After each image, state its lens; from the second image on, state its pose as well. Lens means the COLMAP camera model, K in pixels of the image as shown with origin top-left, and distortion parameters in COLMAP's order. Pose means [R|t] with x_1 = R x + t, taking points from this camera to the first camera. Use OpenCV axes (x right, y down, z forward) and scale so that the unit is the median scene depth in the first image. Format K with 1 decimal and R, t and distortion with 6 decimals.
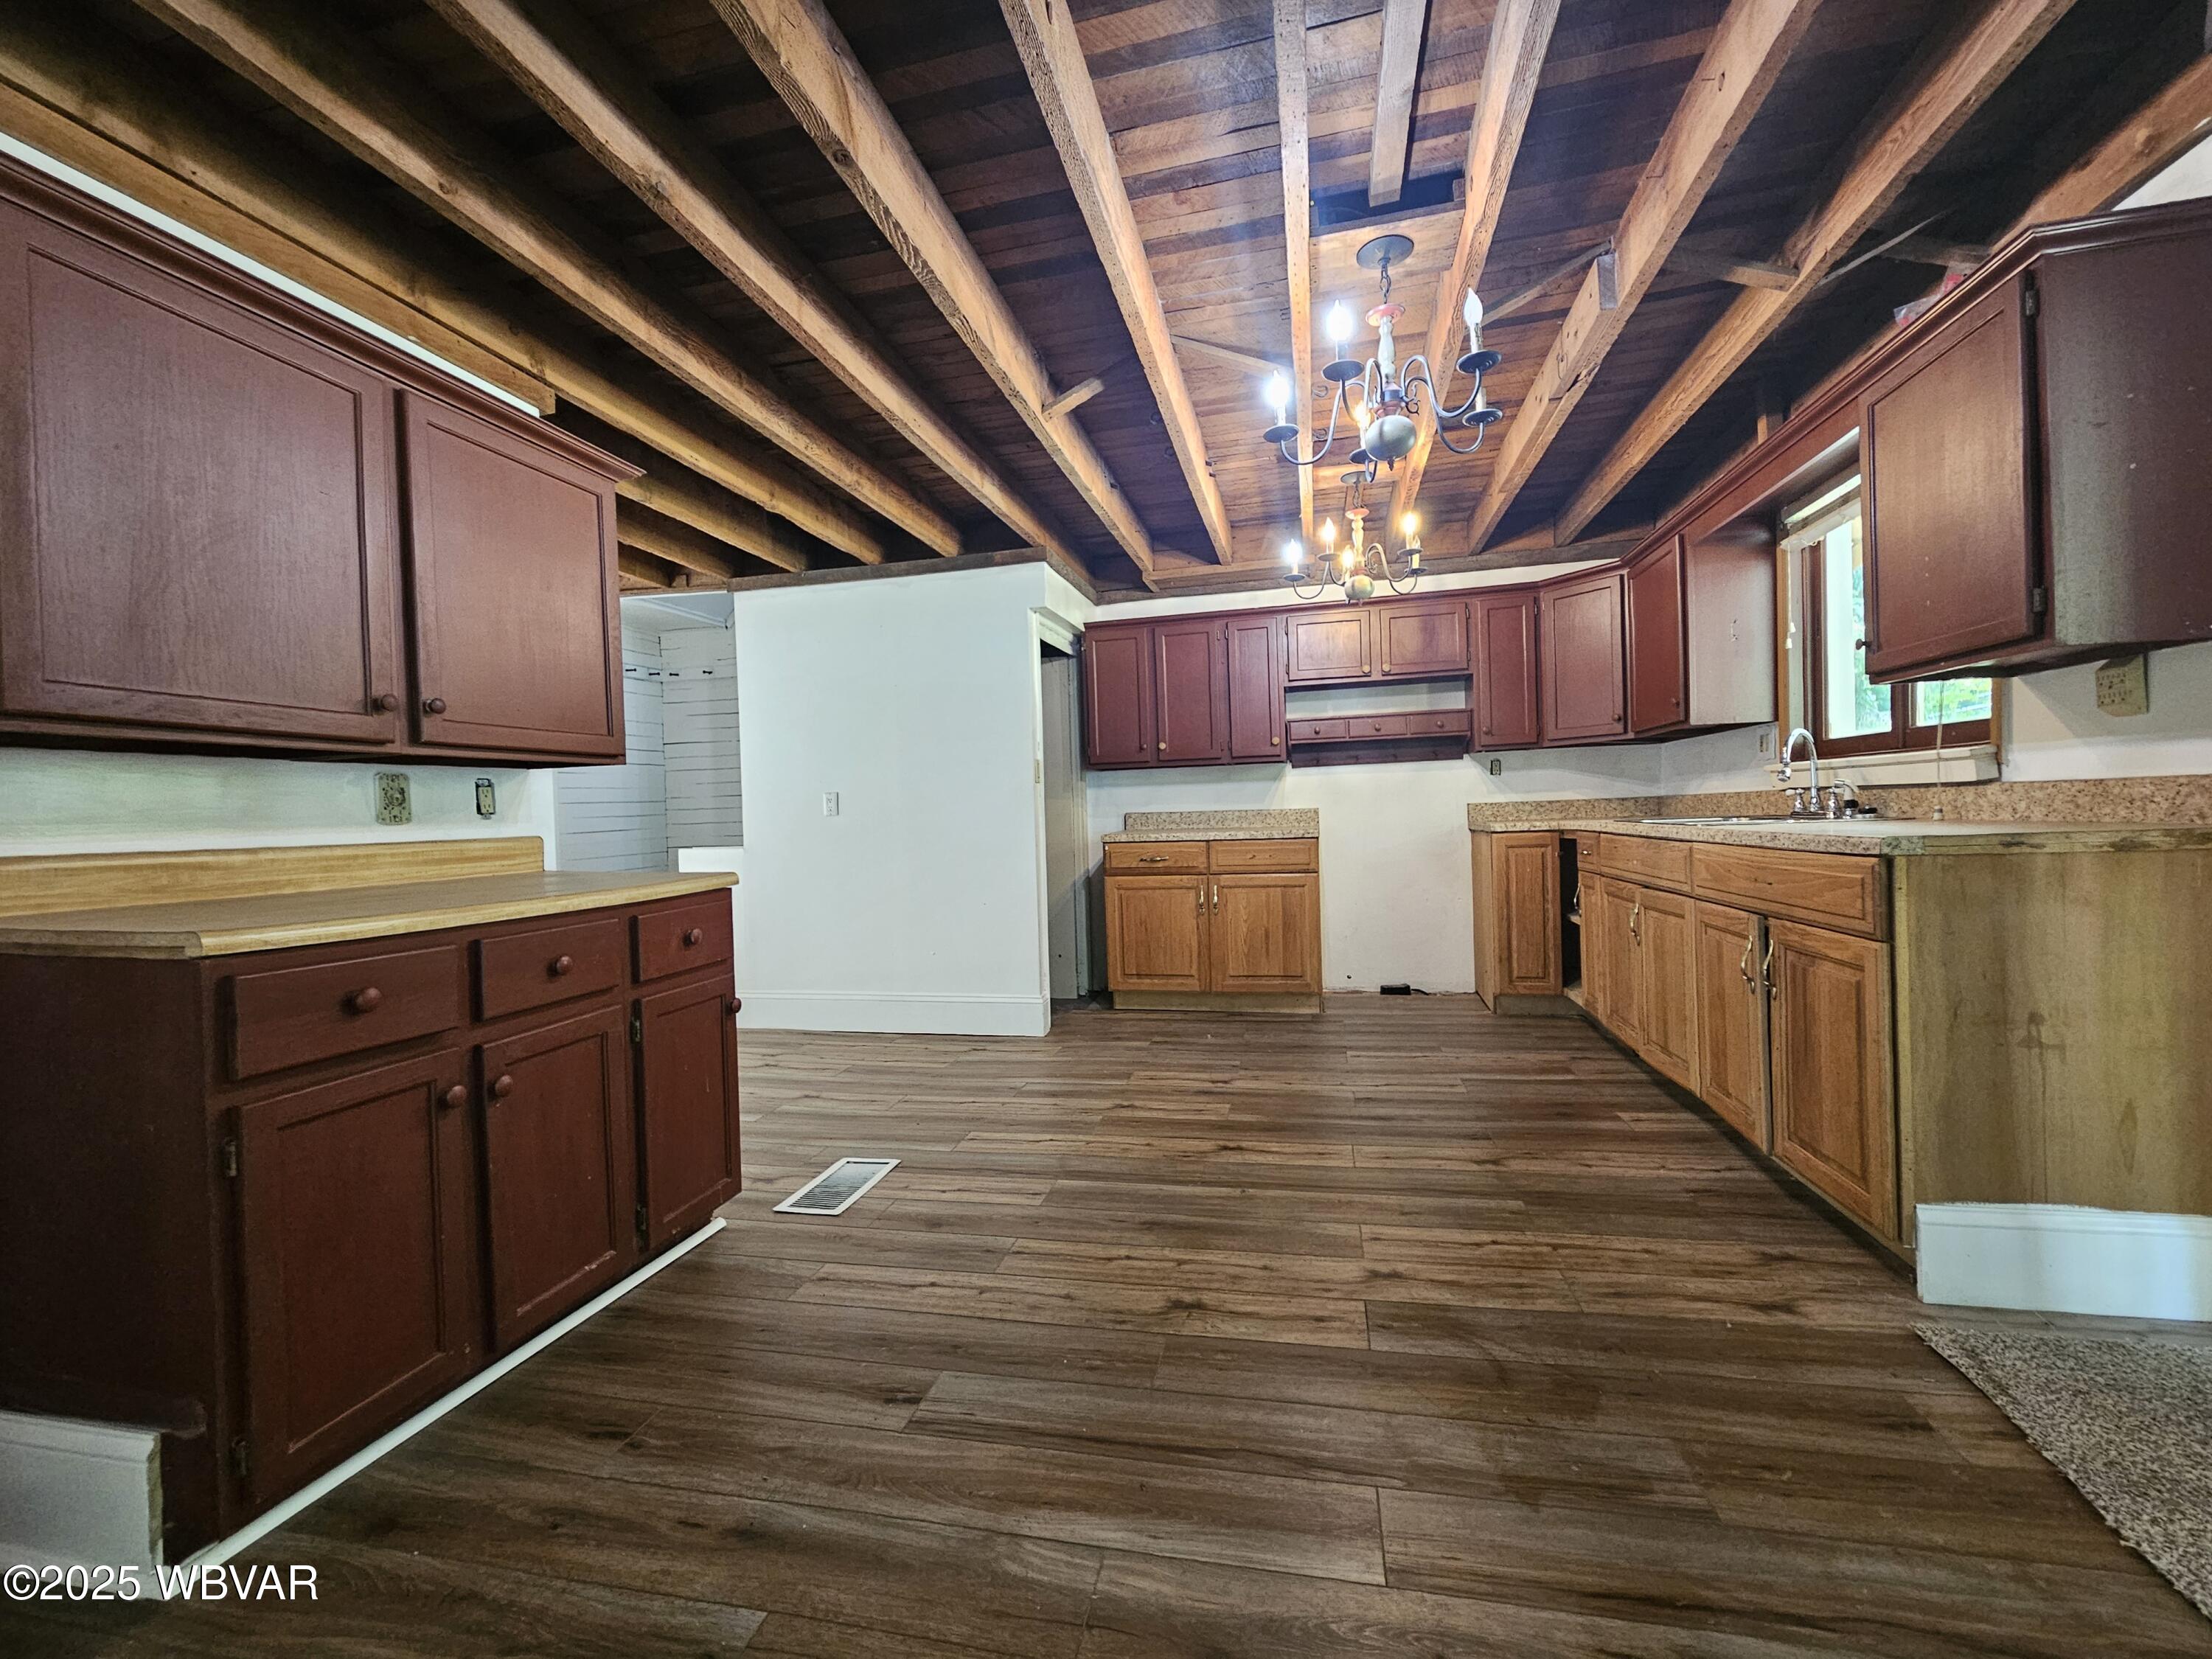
lens RADIAL K [[909.4, 0, 1099.1], [0, 909.4, 831.2], [0, 0, 1]] dist [0.002807, -0.001378]
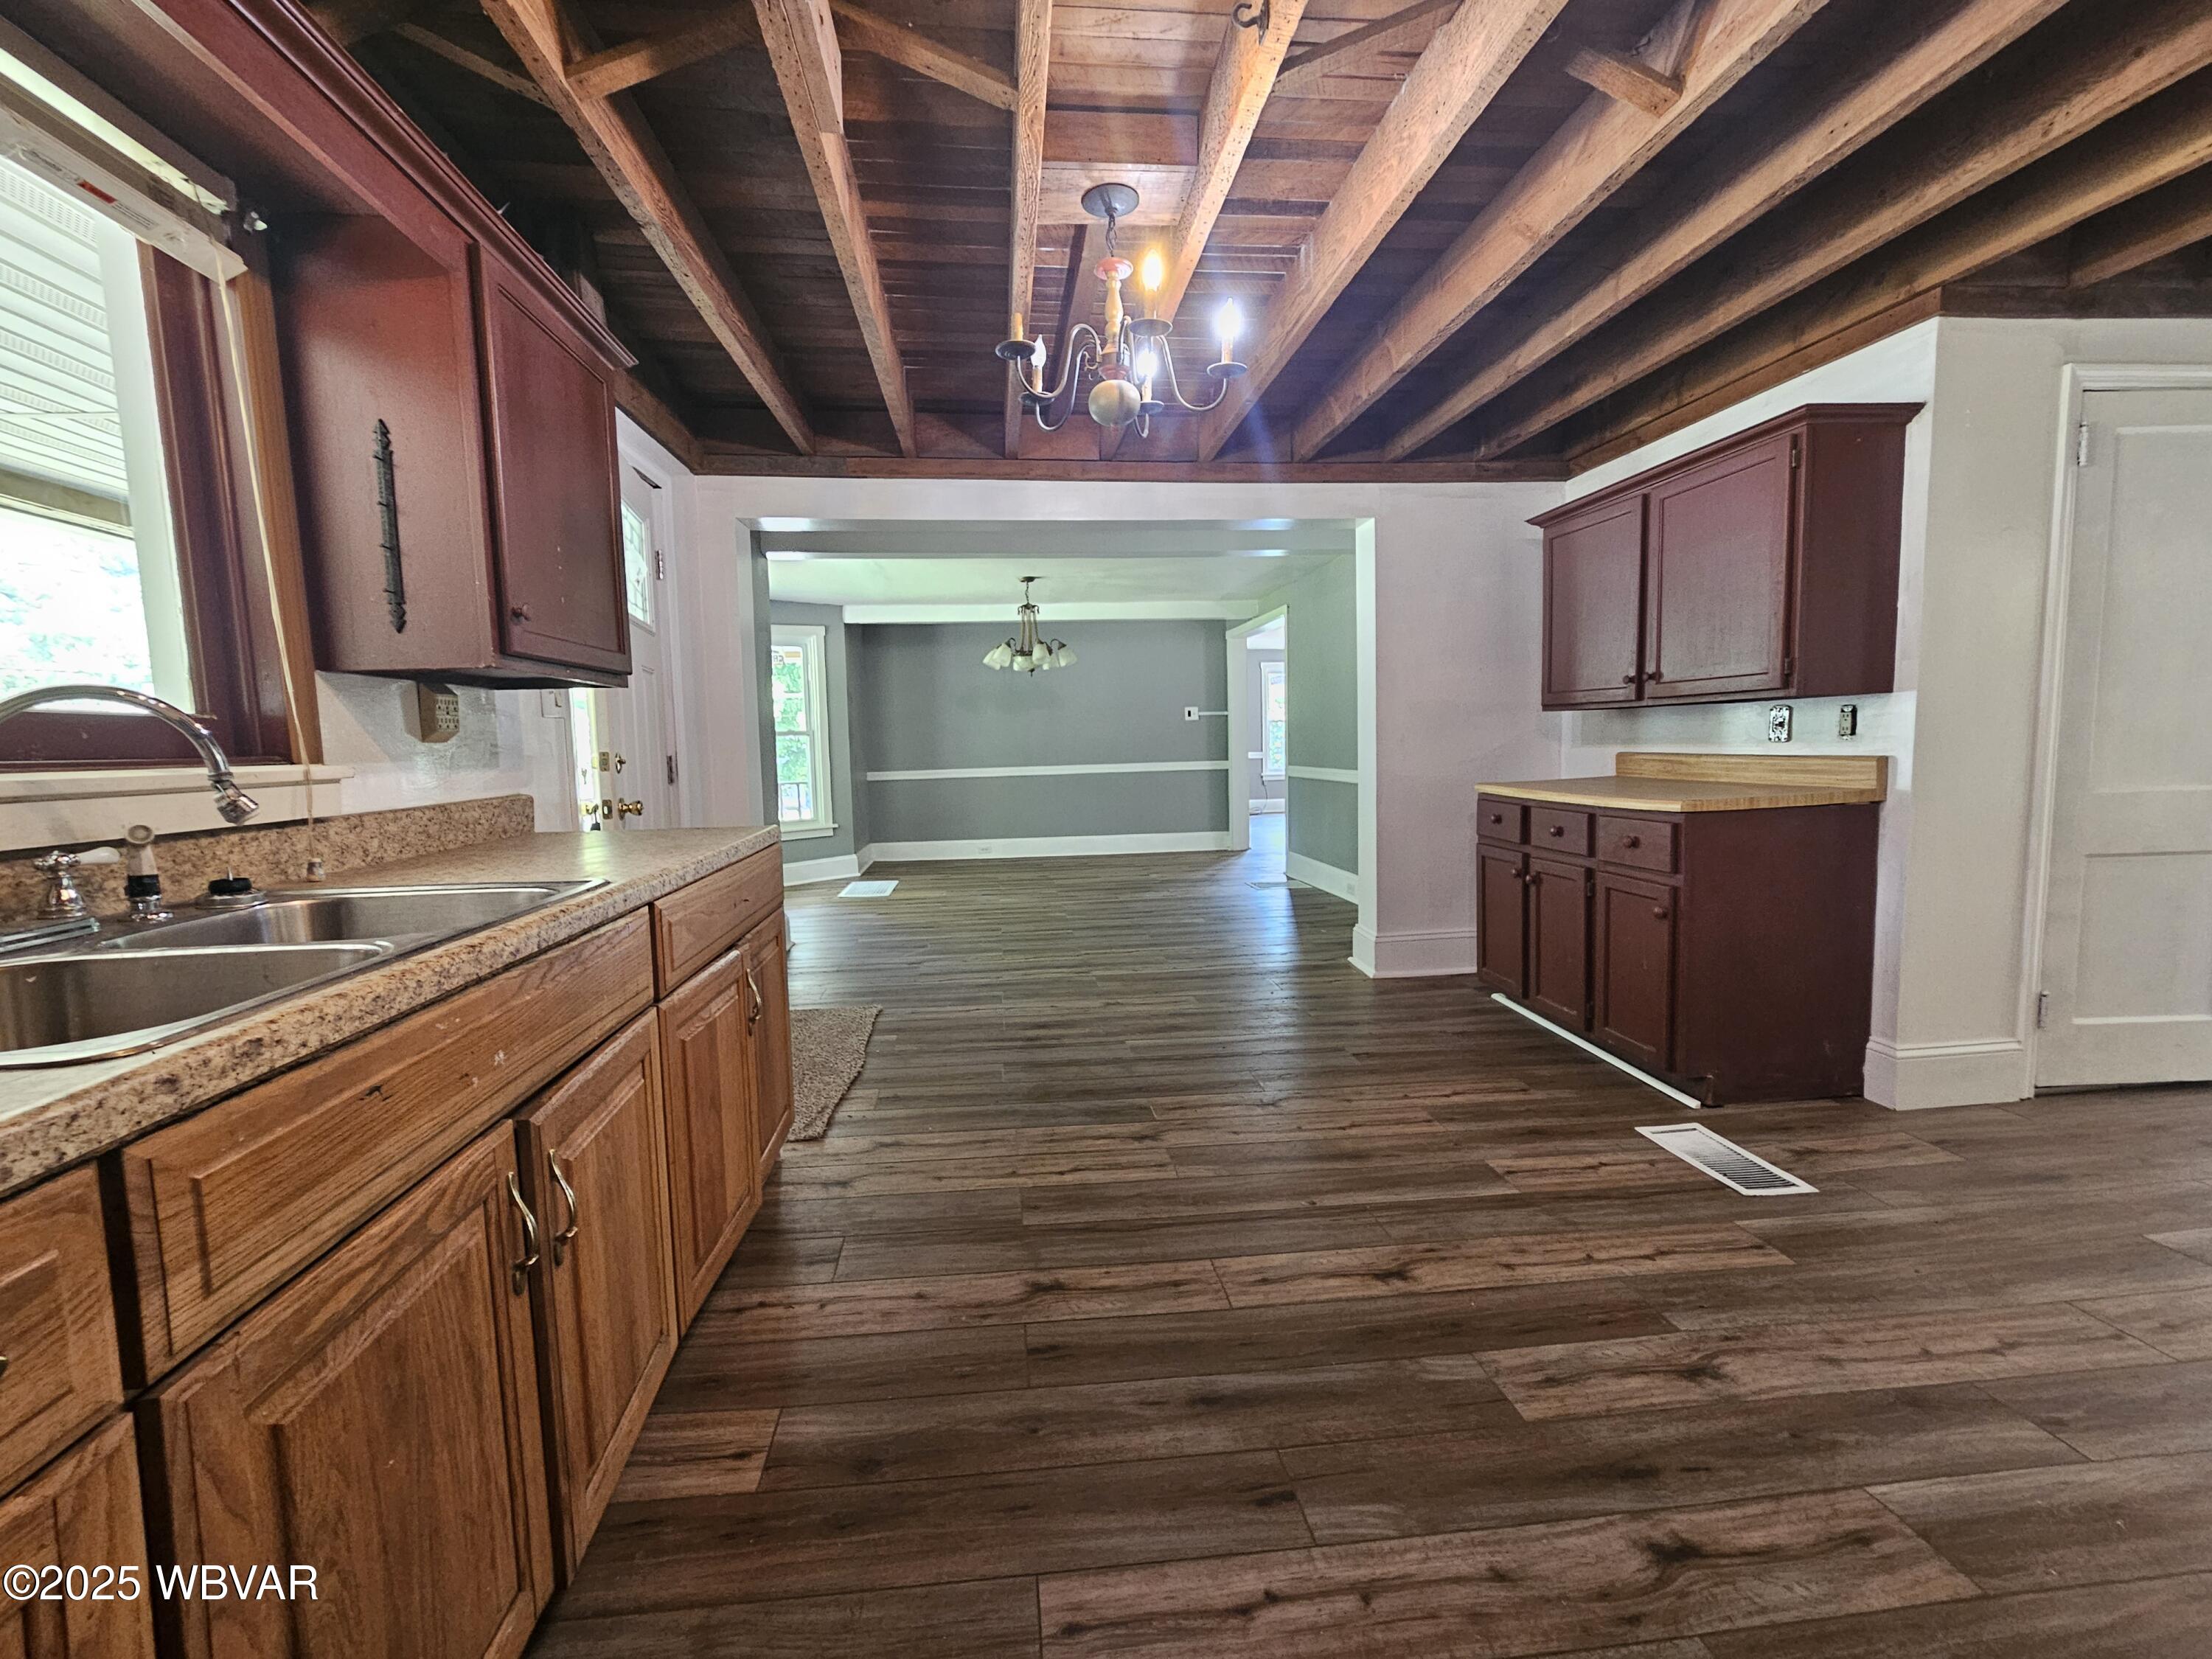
lens RADIAL K [[909.4, 0, 1080.2], [0, 909.4, 817.4], [0, 0, 1]] dist [0.002807, -0.001378]
pose [[-0.945973, 0.087633, -0.312178, 0.517247], [0.054919, 0.992178, 0.112101, -0.078761], [0.319560, 0.088900, -0.943386, 1.448126]]
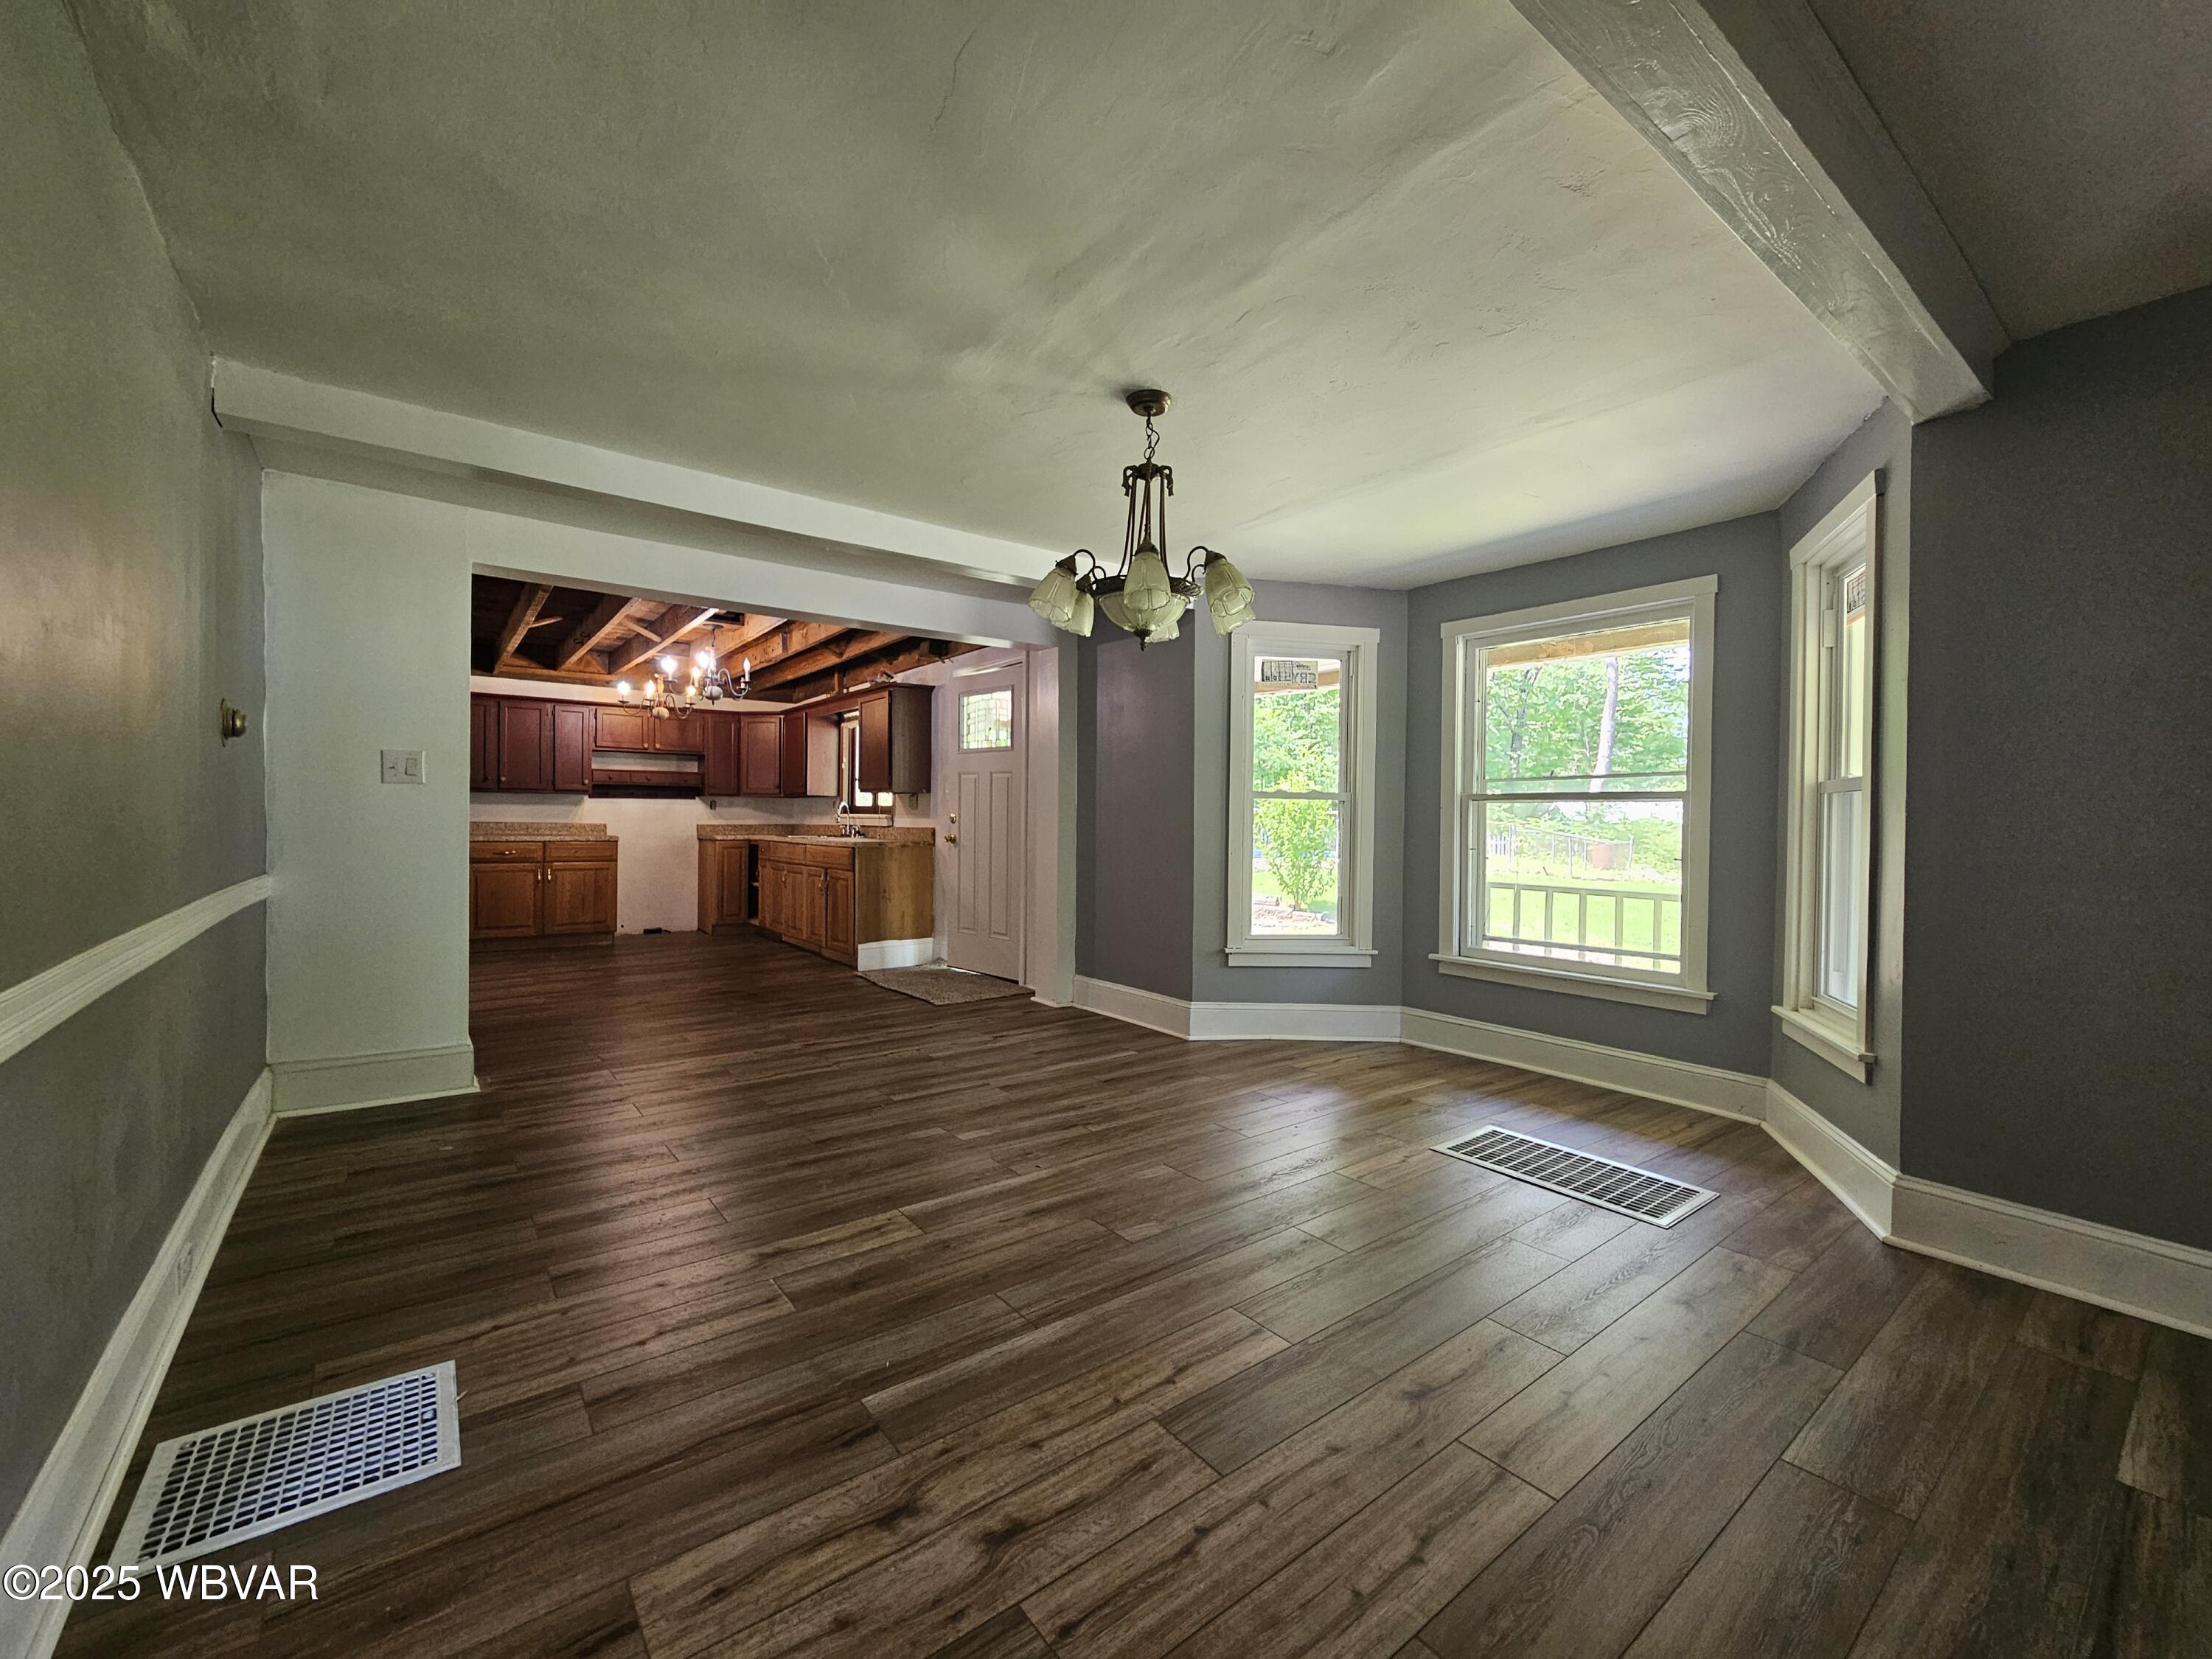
lens RADIAL K [[909.4, 0, 1093.4], [0, 909.4, 831.6], [0, 0, 1]] dist [0.002807, -0.001378]
pose [[0.637447, 0.030966, 0.769871, -0.598987], [-0.019297, 0.999520, -0.024225, 0.015573], [-0.770252, 0.000586, 0.637739, -0.933549]]
